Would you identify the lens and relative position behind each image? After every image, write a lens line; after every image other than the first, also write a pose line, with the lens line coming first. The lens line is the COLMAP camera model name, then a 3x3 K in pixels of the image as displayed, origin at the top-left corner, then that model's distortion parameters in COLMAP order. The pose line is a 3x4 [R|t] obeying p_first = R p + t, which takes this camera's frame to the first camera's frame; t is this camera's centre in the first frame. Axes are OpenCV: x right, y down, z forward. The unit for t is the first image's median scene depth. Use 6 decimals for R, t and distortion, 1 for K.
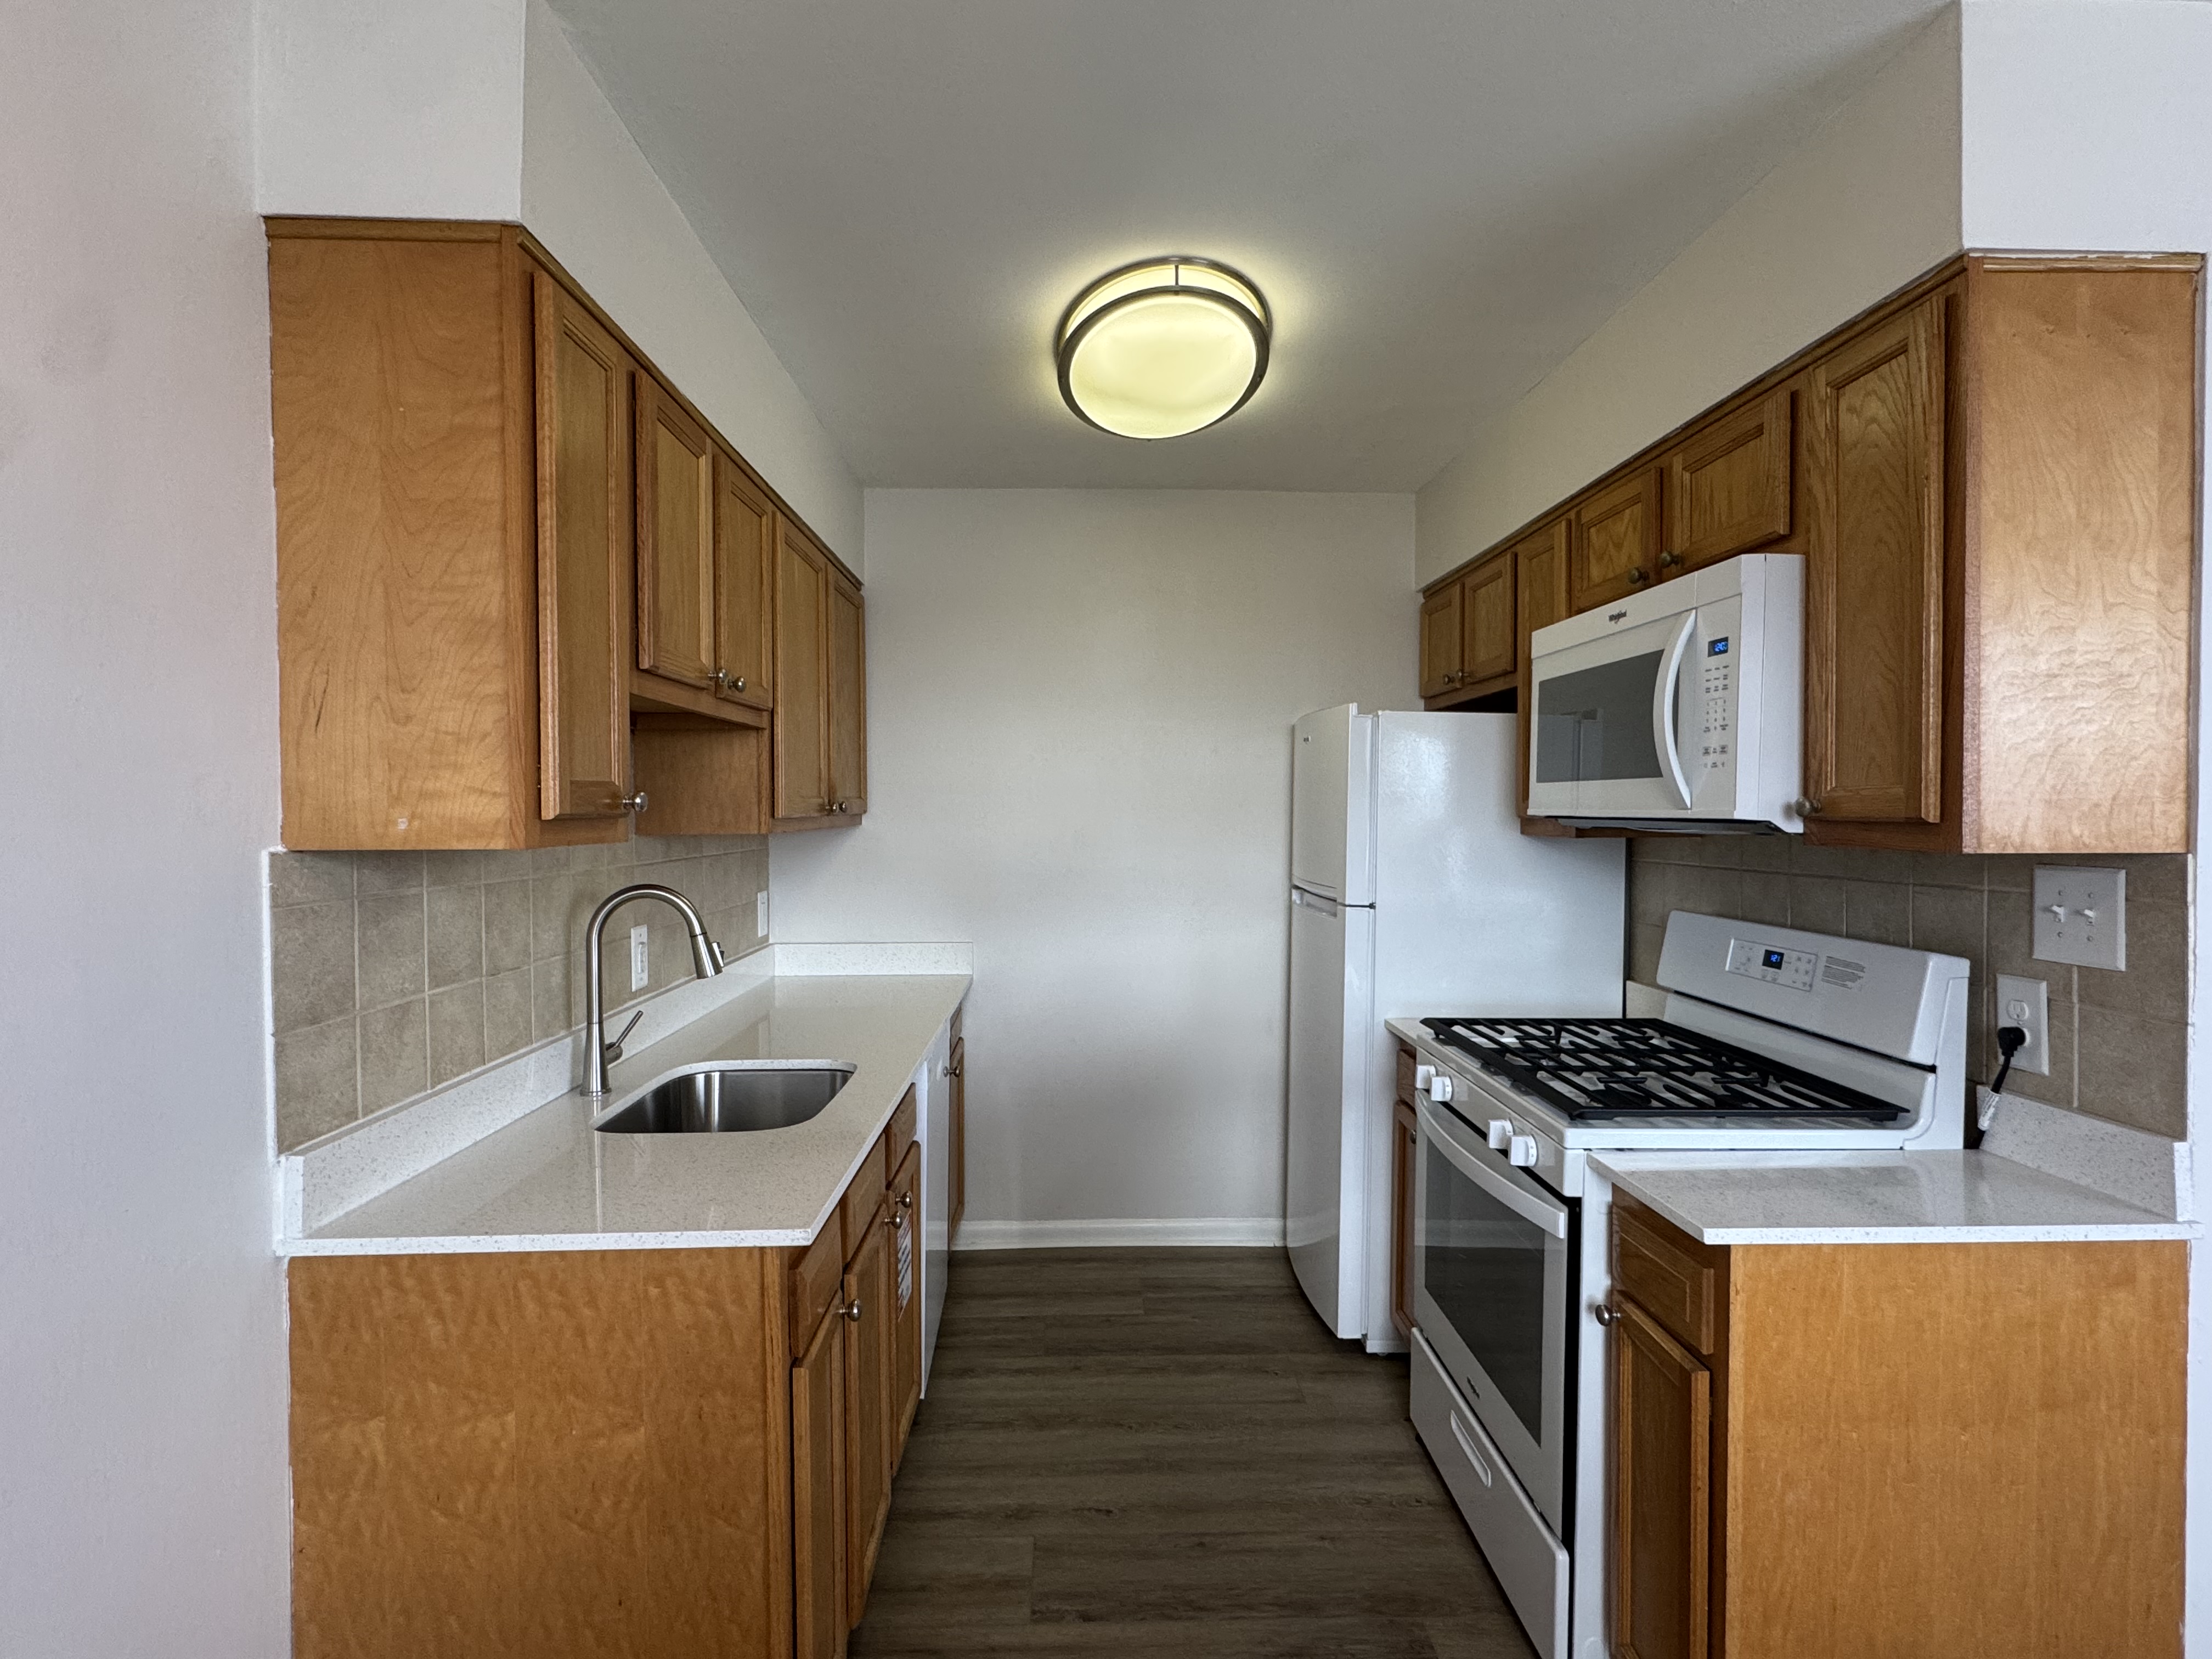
lens RADIAL K [[1088.8, 0, 1107.8], [0, 1088.8, 826.3], [0, 0, 1]] dist [0.000241, -0.000808]
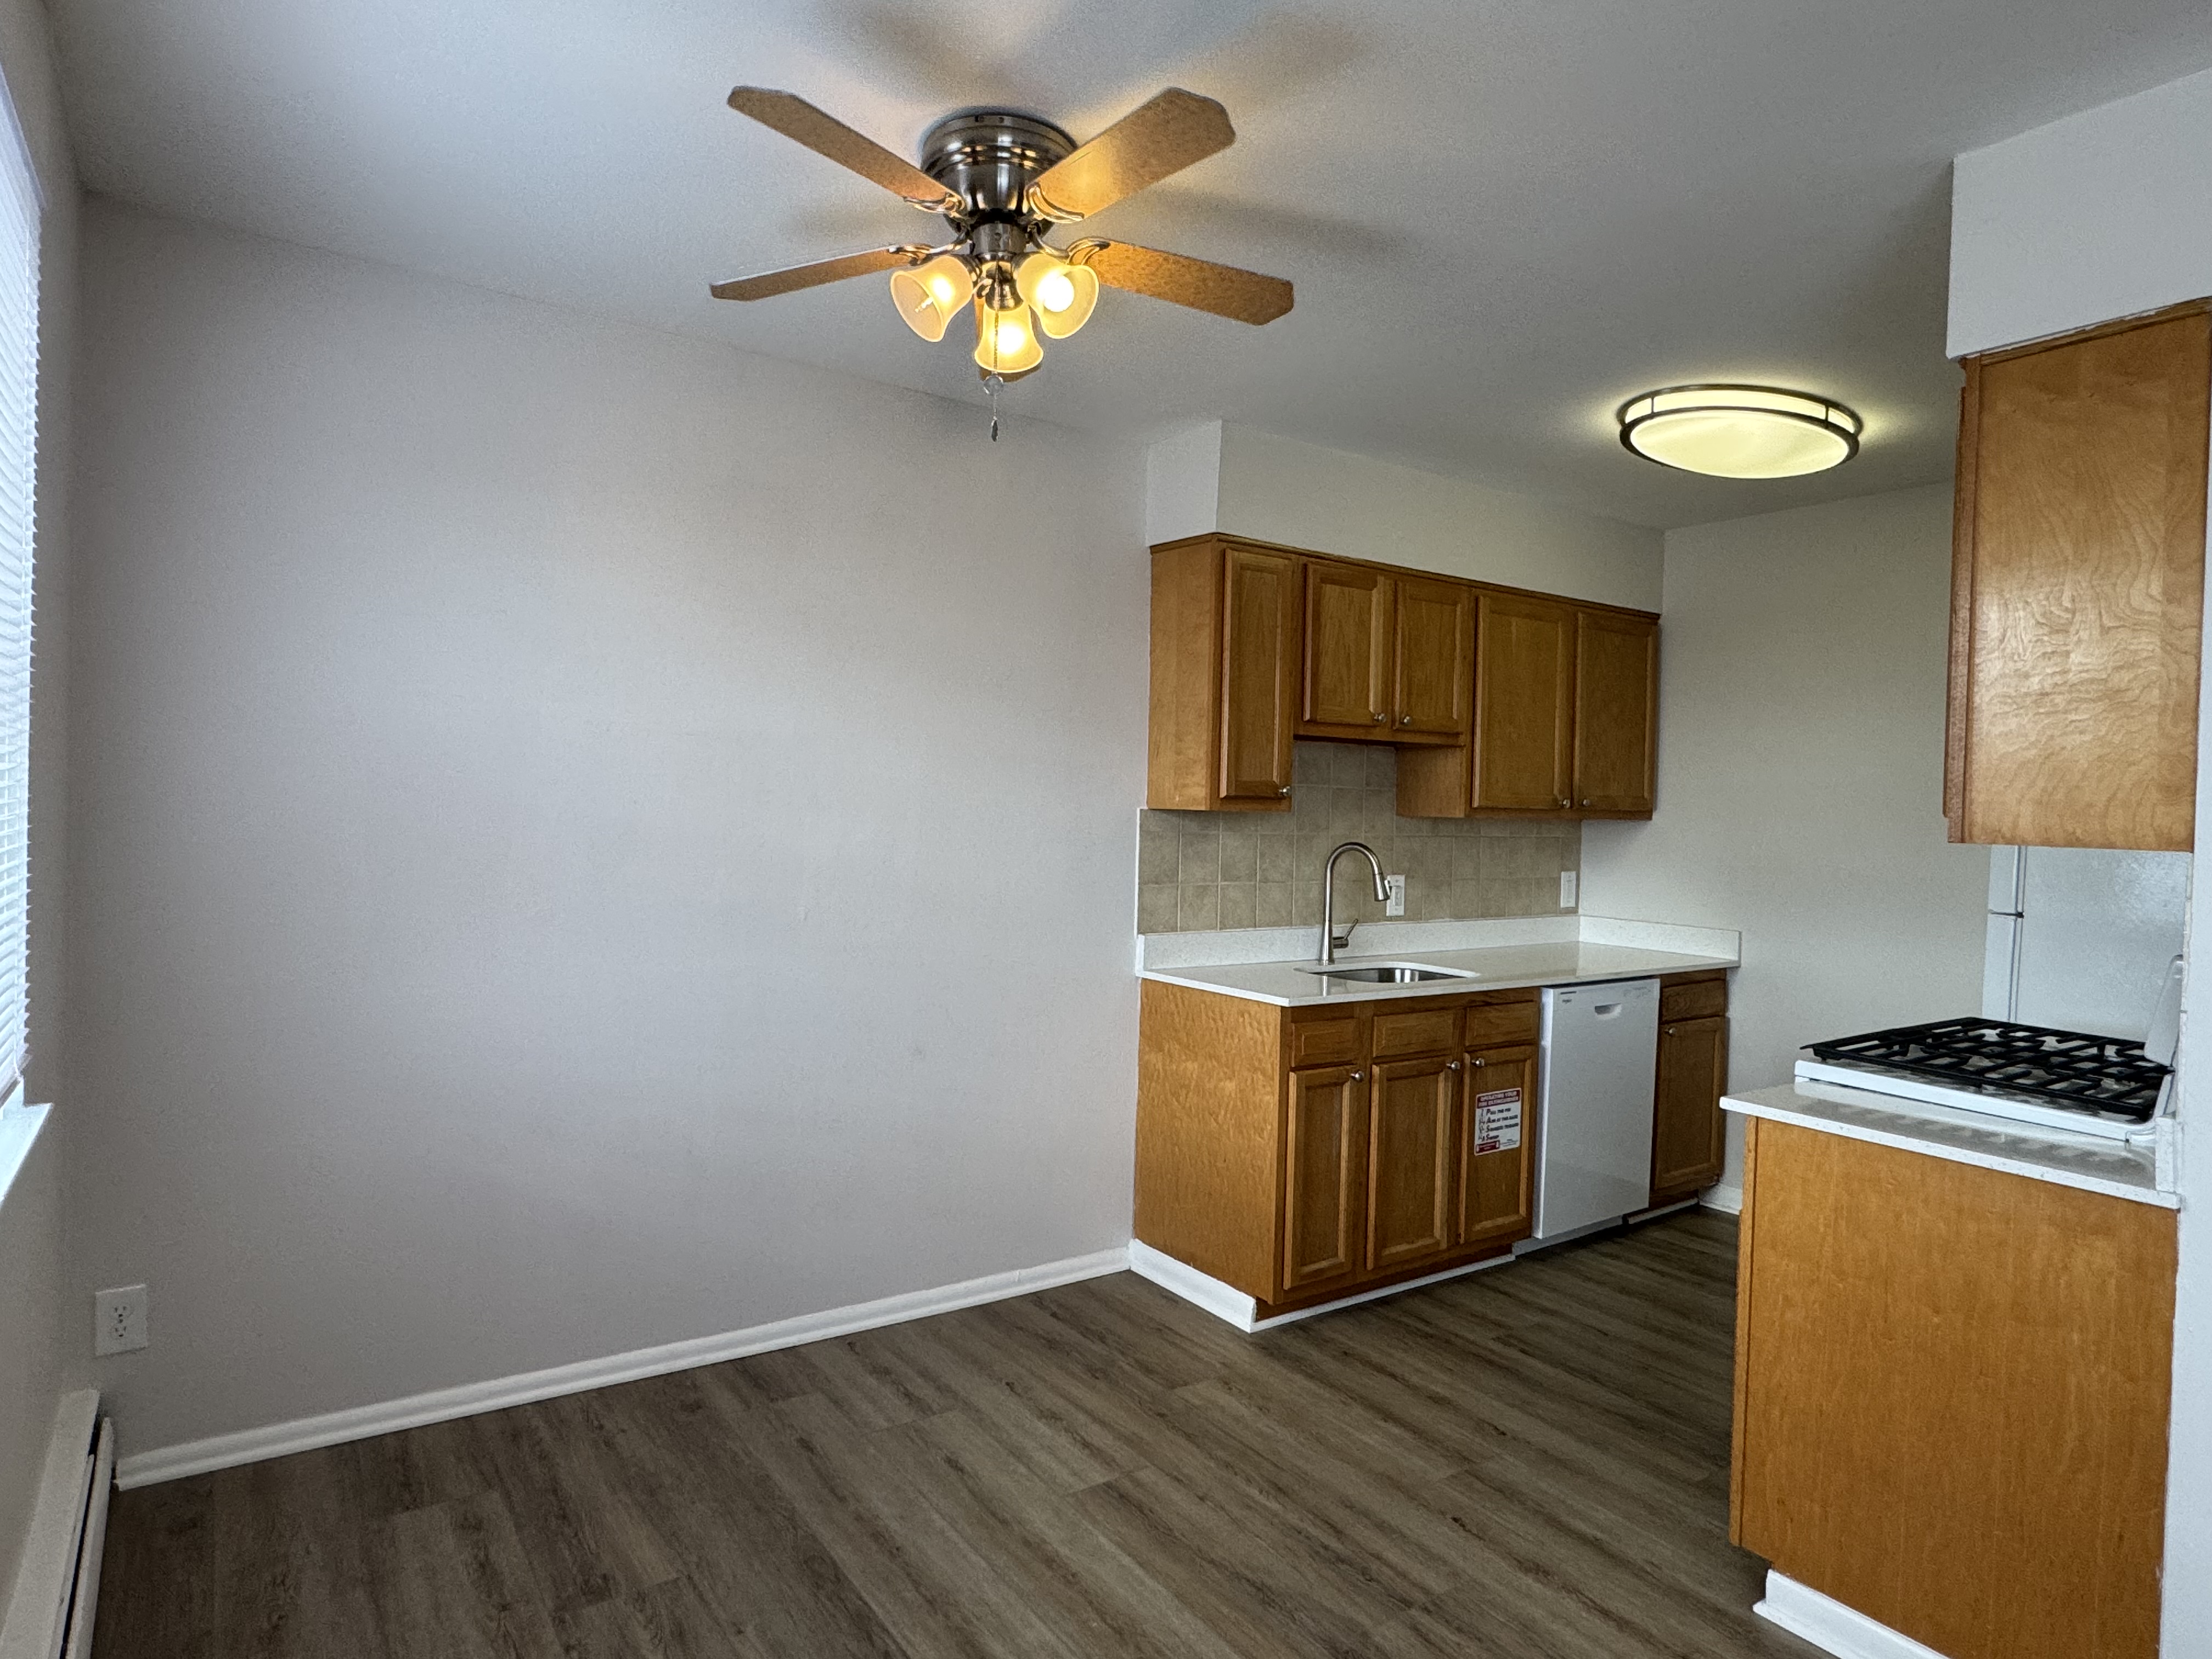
lens RADIAL K [[1279.8, 0, 1108.7], [0, 1279.8, 831.6], [0, 0, 1]] dist [-0.002650, 0.001562]
pose [[0.552732, 0.037080, -0.832534, 1.455982], [-0.041460, 0.998996, 0.016969, 0.027483], [0.832327, 0.025137, 0.553715, -0.589420]]
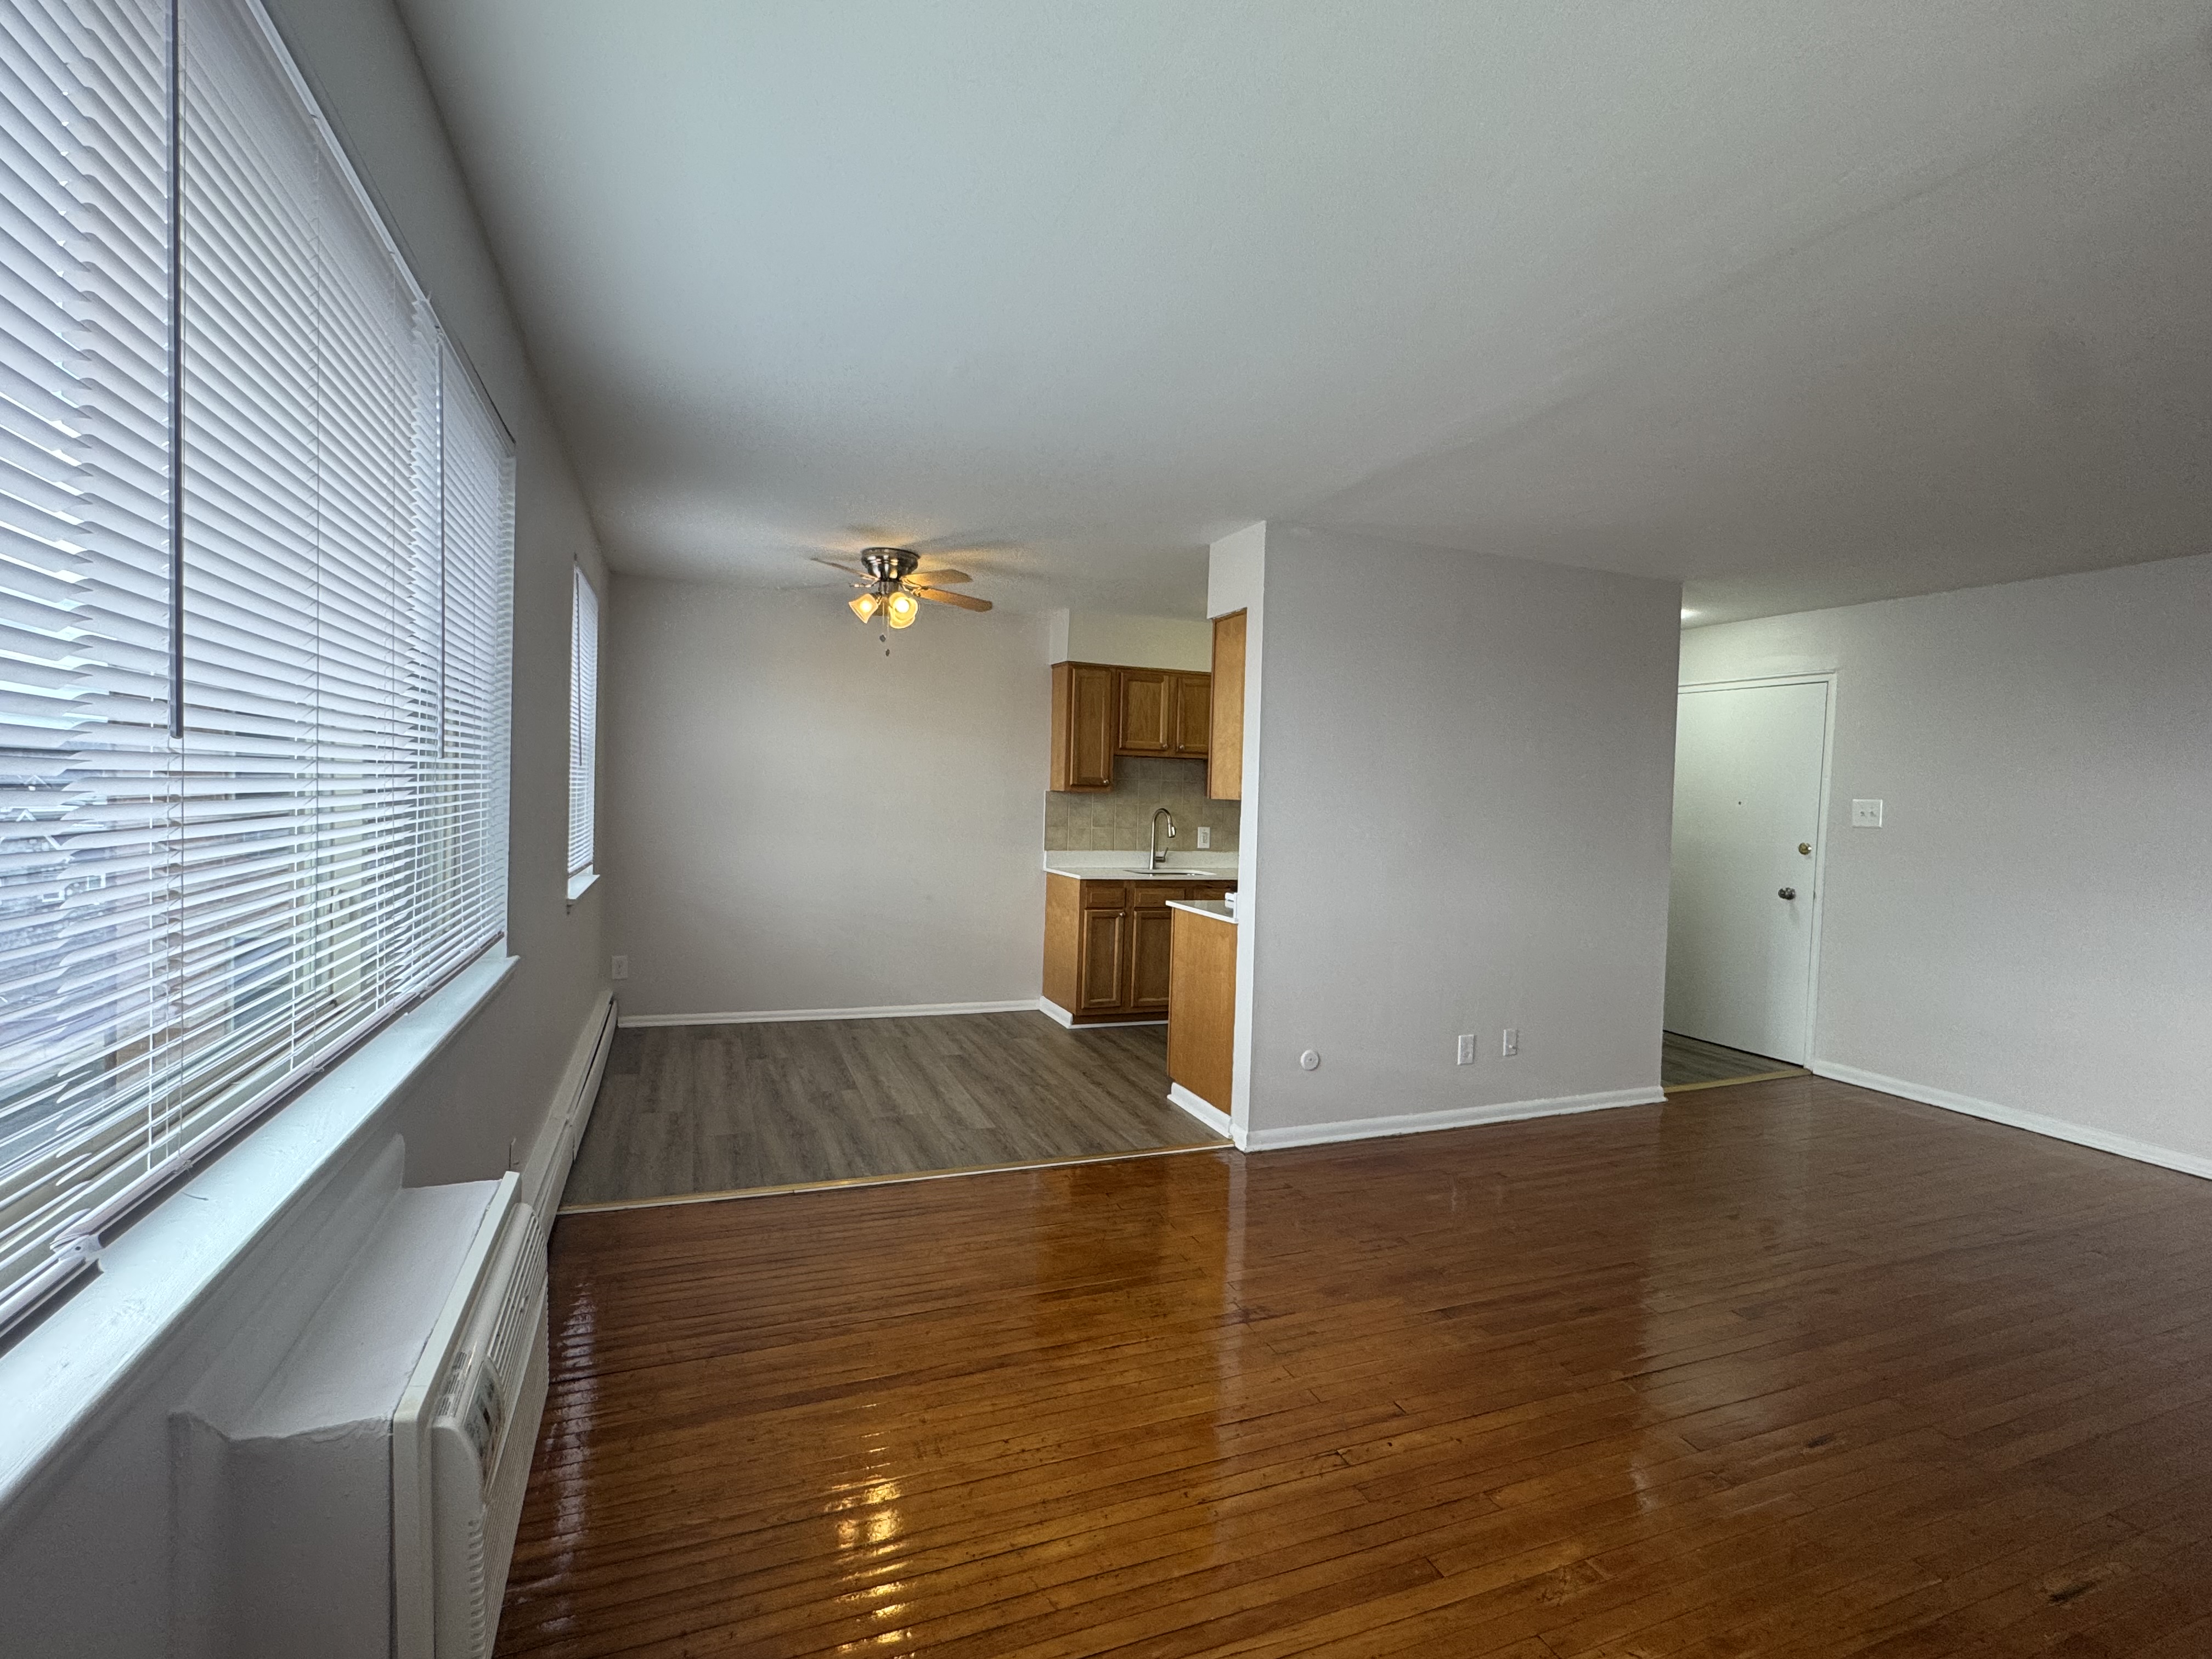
lens RADIAL K [[1031.2, 0, 1102.0], [0, 1031.2, 831.7], [0, 0, 1]] dist [-0.000918, -0.000063]
pose [[0.349207, 0.049928, -0.935715, 3.563819], [-0.045954, 0.998290, 0.036117, 0.027125], [0.935918, 0.030388, 0.350904, -0.403607]]
